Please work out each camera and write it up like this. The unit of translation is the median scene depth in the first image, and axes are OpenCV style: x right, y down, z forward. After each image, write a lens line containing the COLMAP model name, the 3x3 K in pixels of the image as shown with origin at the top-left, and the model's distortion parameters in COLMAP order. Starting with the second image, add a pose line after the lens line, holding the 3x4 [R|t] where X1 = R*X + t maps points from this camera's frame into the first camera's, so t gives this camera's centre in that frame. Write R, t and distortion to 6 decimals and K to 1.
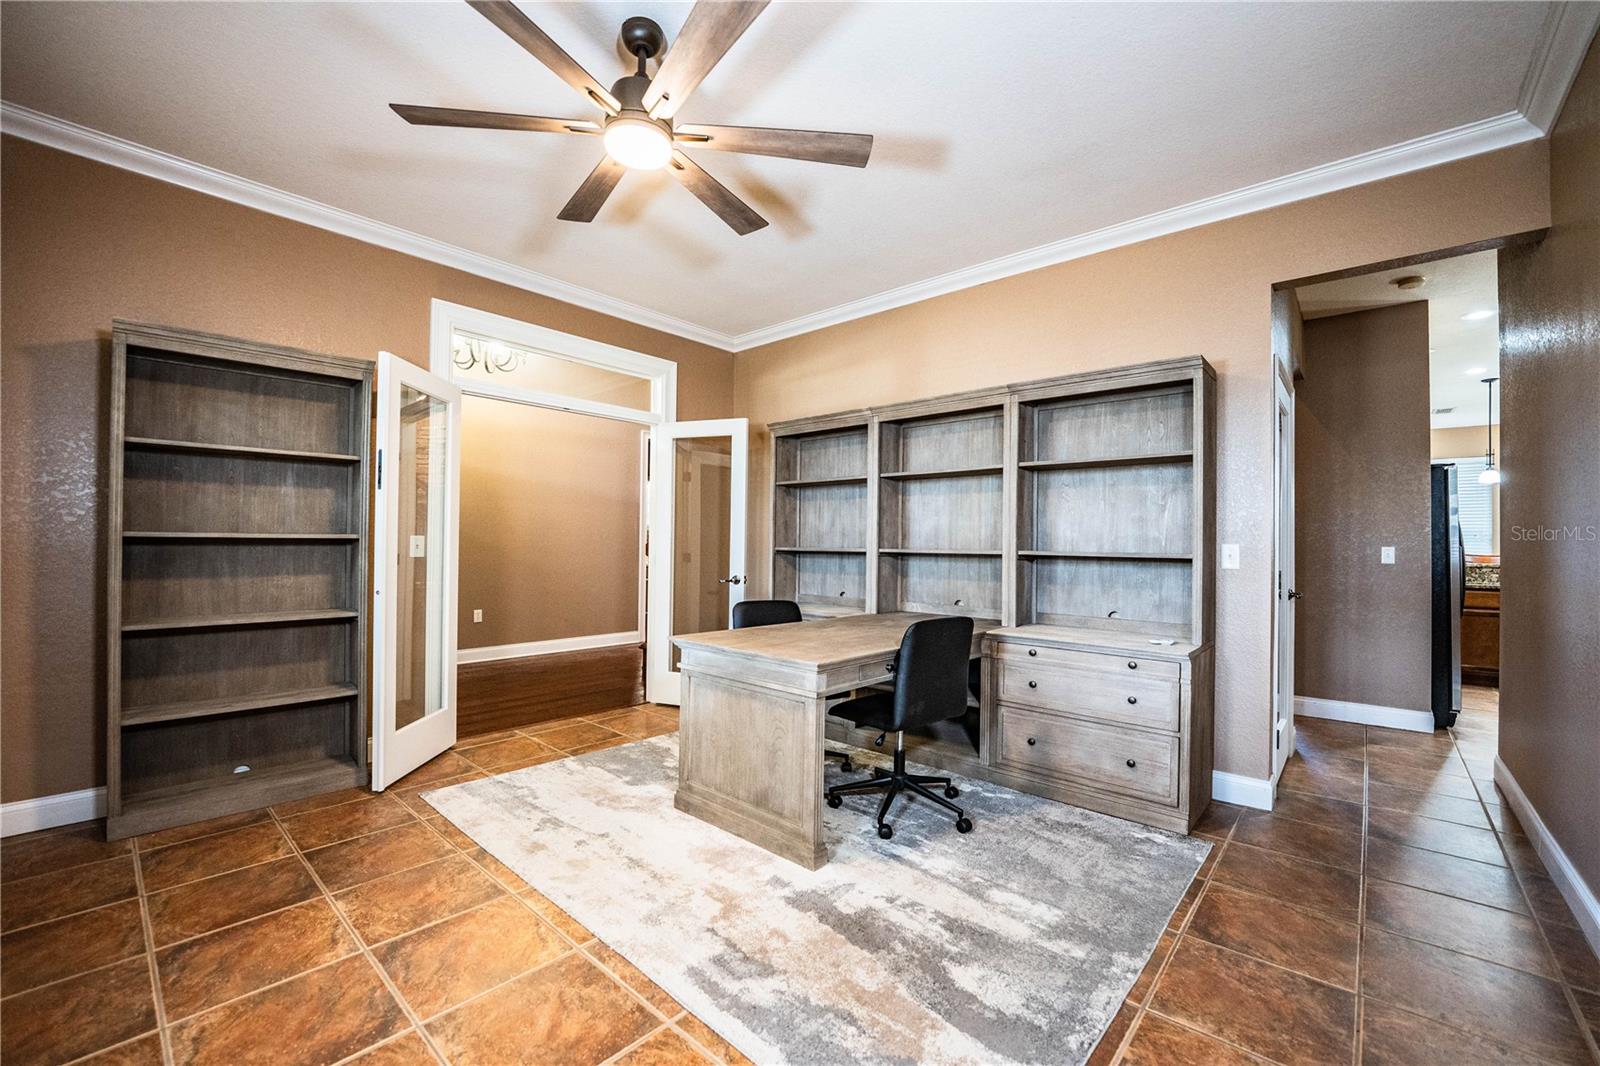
lens RADIAL K [[643.4, 0, 804.1], [0, 643.4, 538.2], [0, 0, 1]] dist [-0.020113, -0.000134]
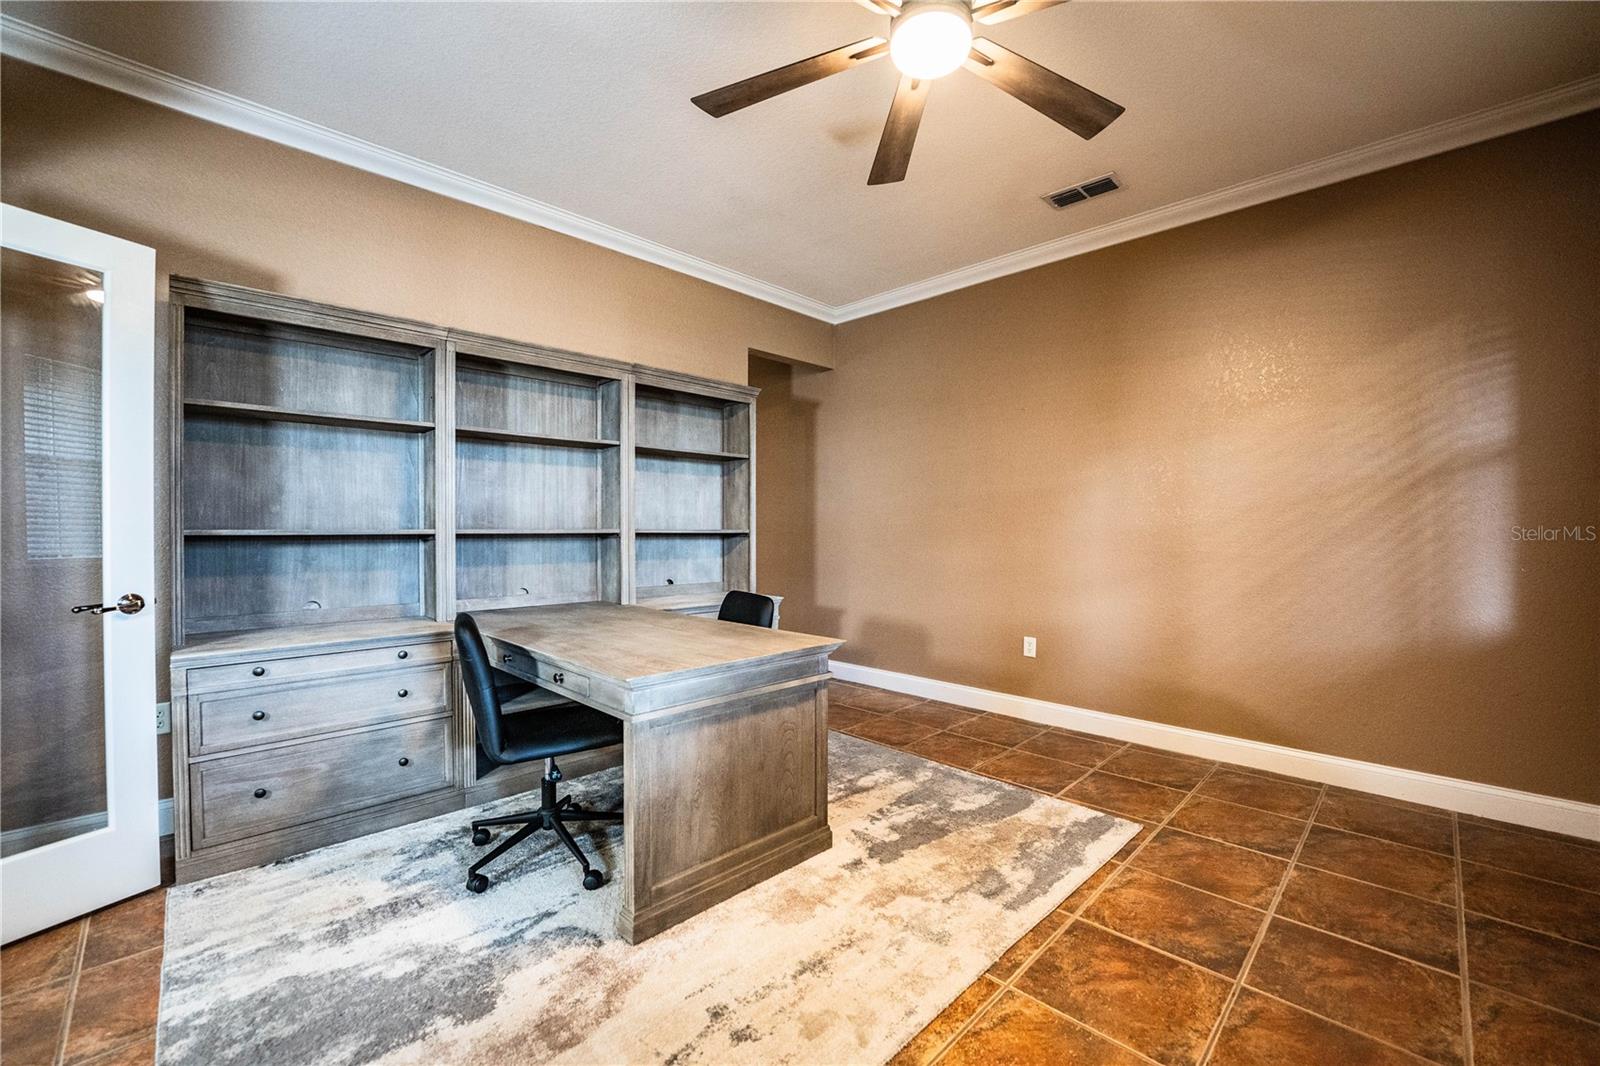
lens RADIAL K [[643.4, 0, 803.5], [0, 643.4, 532.3], [0, 0, 1]] dist [-0.020113, -0.000134]
pose [[0.069405, -0.017943, 0.997427, -1.067399], [-0.010453, 0.999770, 0.018712, 0.005069], [-0.997534, -0.011725, 0.069202, 1.058155]]
